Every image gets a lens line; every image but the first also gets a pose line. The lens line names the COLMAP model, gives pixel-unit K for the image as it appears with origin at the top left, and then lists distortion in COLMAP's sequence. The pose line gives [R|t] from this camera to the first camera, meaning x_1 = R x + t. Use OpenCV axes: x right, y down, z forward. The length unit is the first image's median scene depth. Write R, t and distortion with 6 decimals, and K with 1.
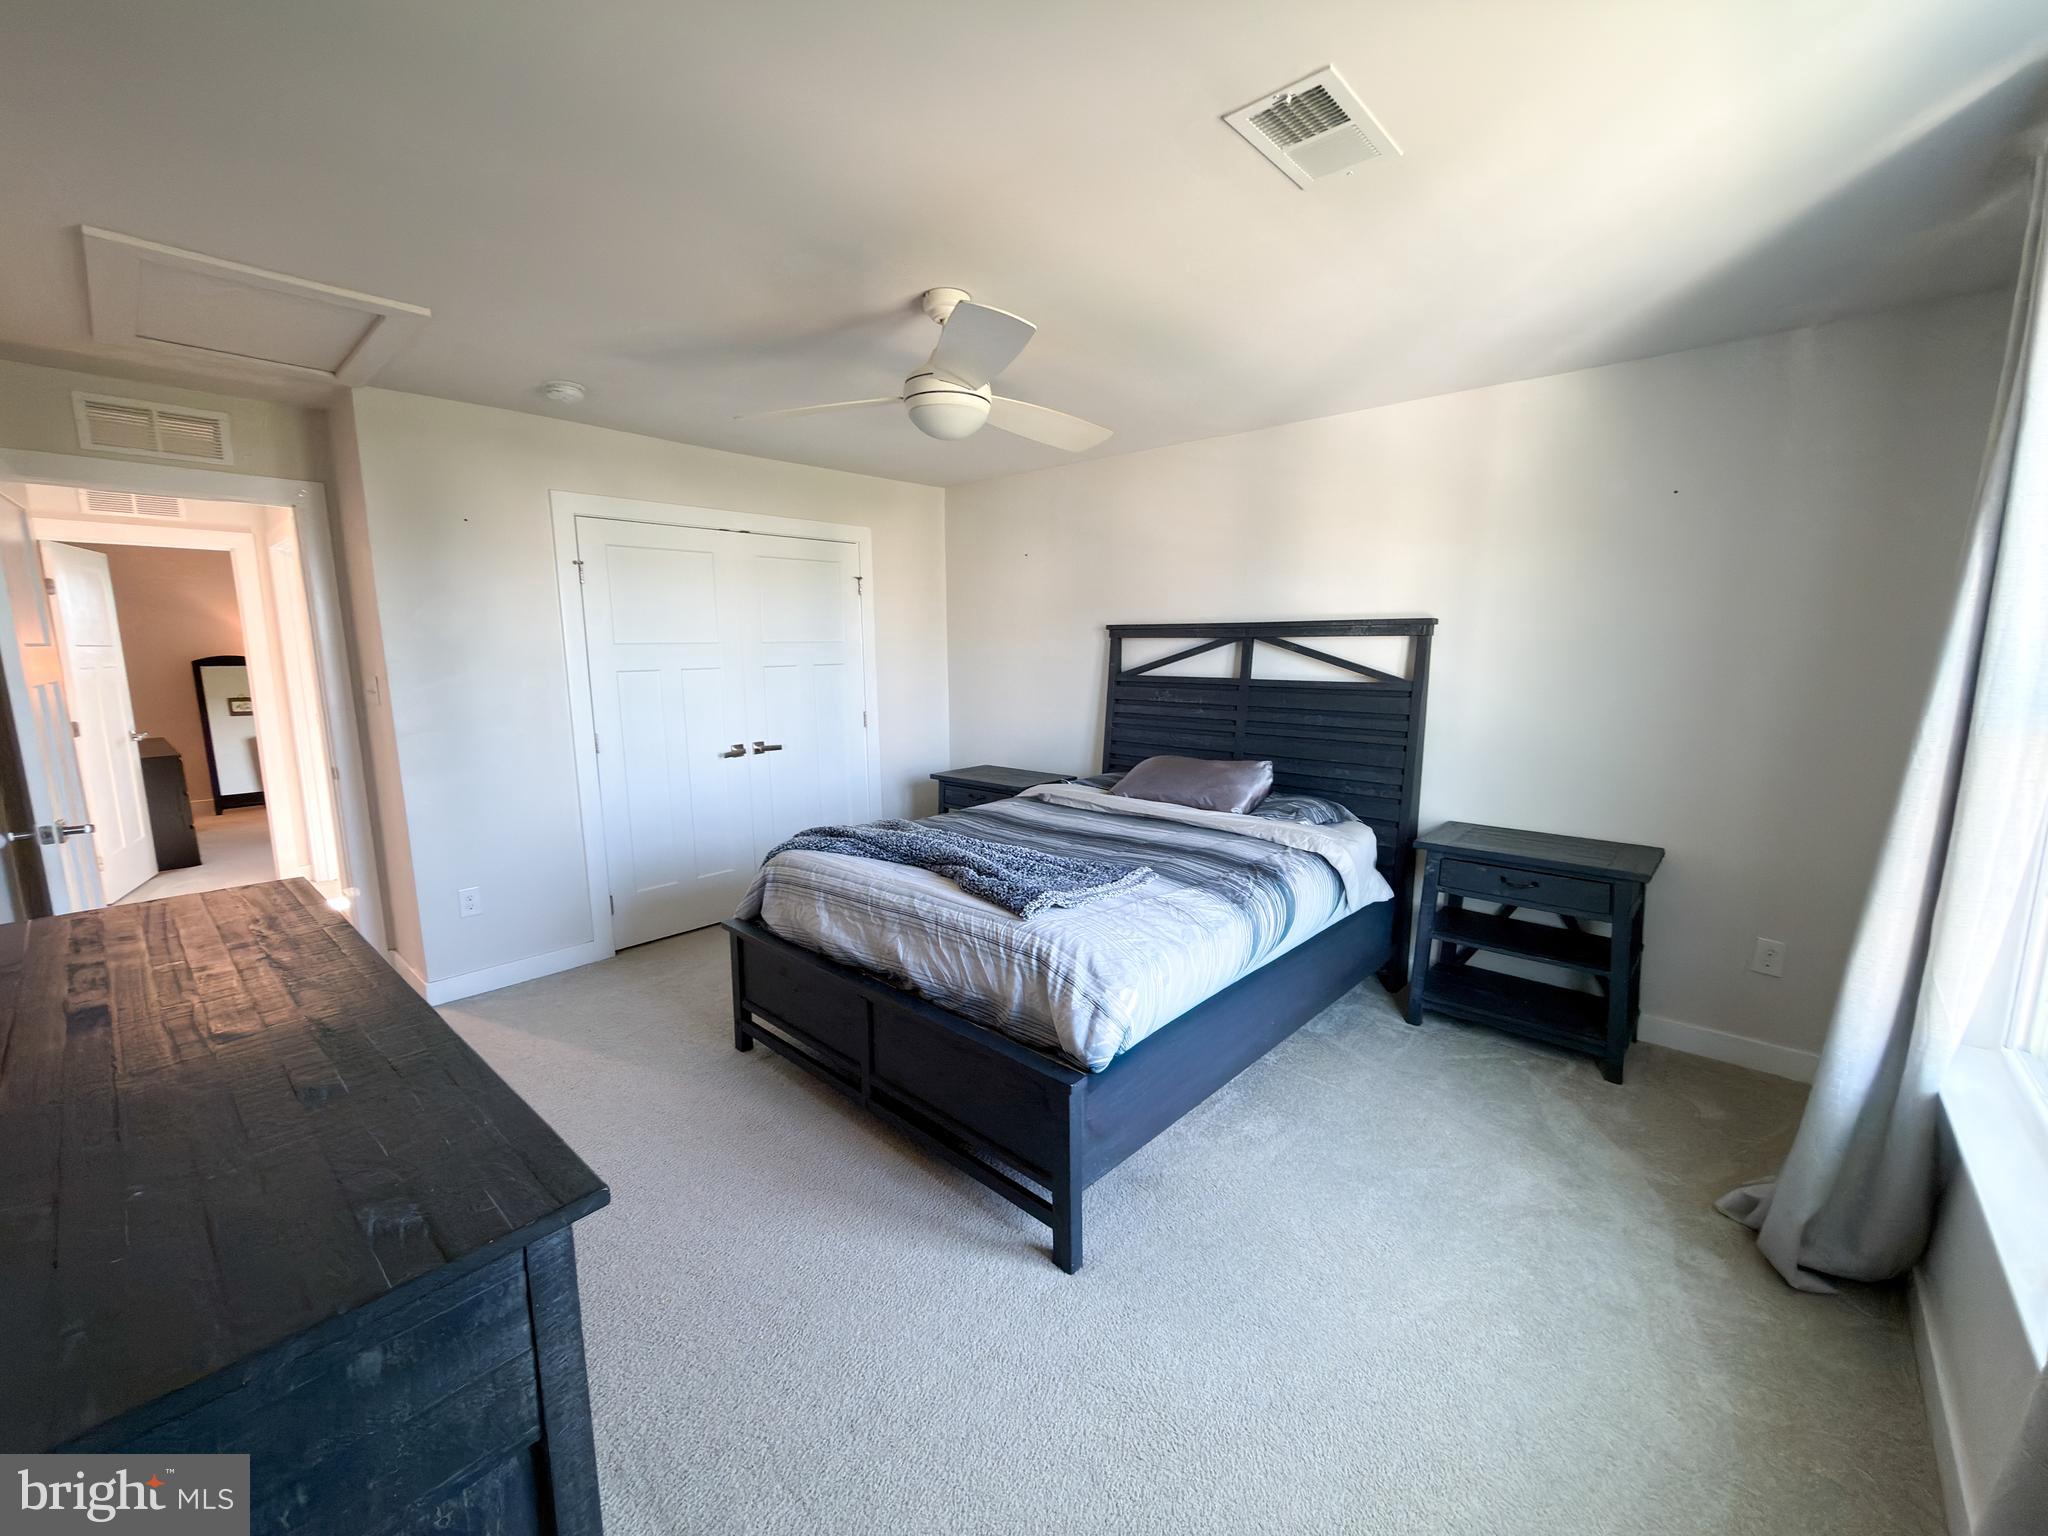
lens RADIAL K [[818.5, 0, 1014.2], [0, 818.5, 768.4], [0, 0, 1]] dist [-0.000048, -0.000517]
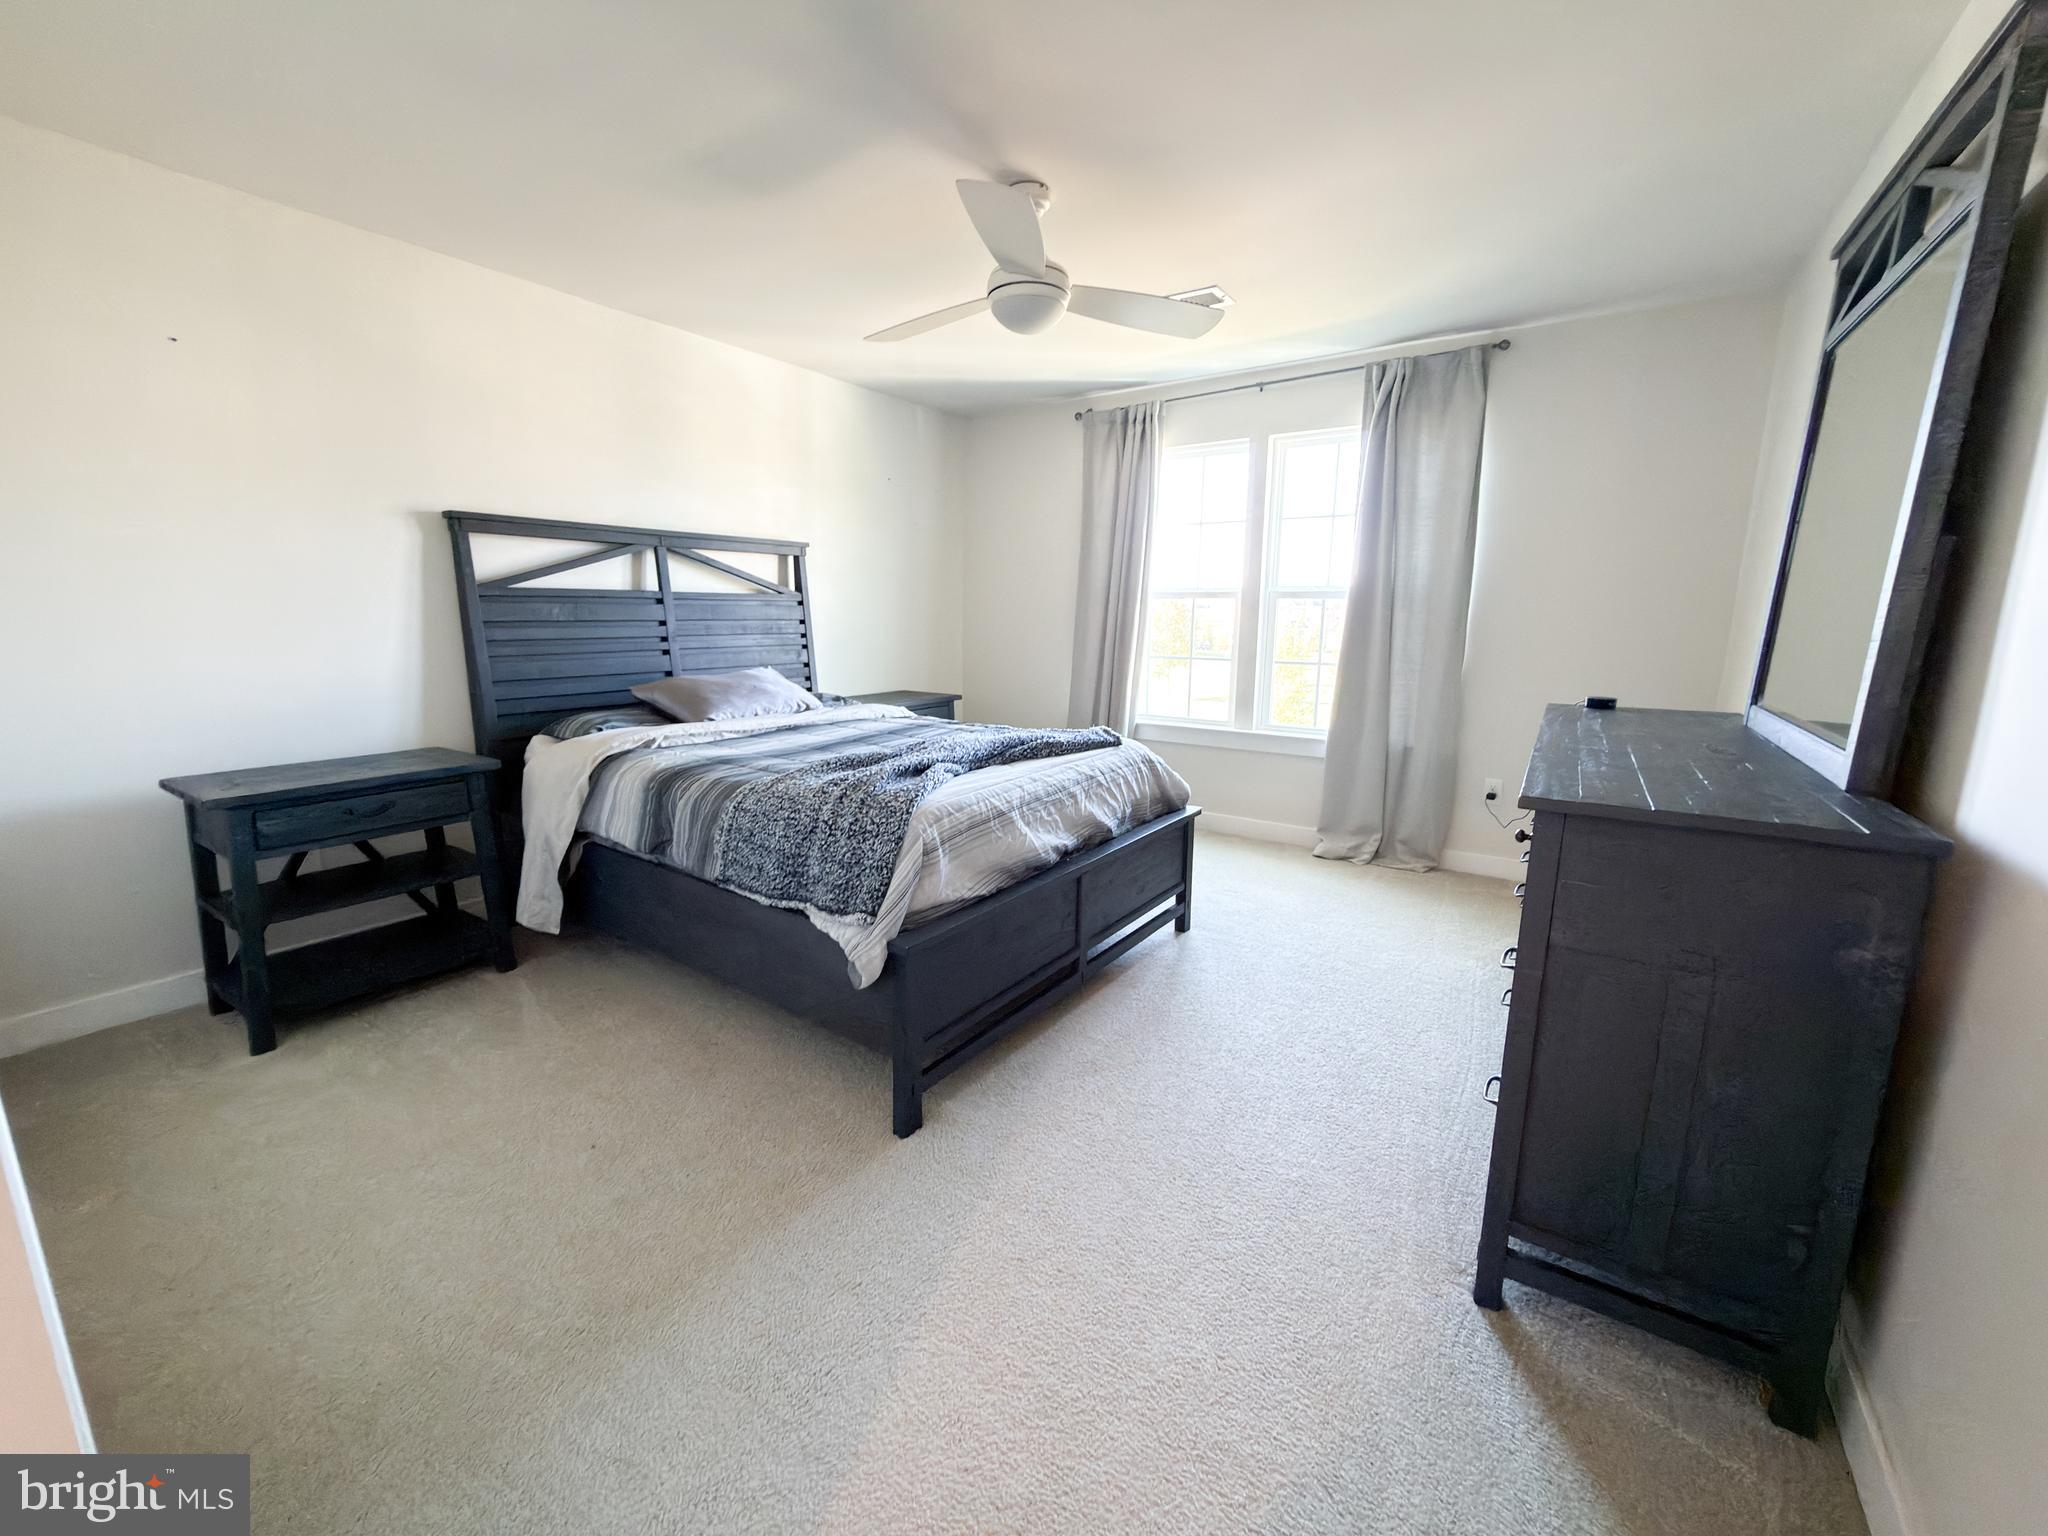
lens RADIAL K [[818.5, 0, 1008.8], [0, 818.5, 771.8], [0, 0, 1]] dist [-0.000048, -0.000517]
pose [[-0.133755, -0.189349, 0.972757, -0.779259], [0.142112, 0.967768, 0.207919, -0.050692], [-0.980772, 0.166051, -0.102535, 0.793285]]
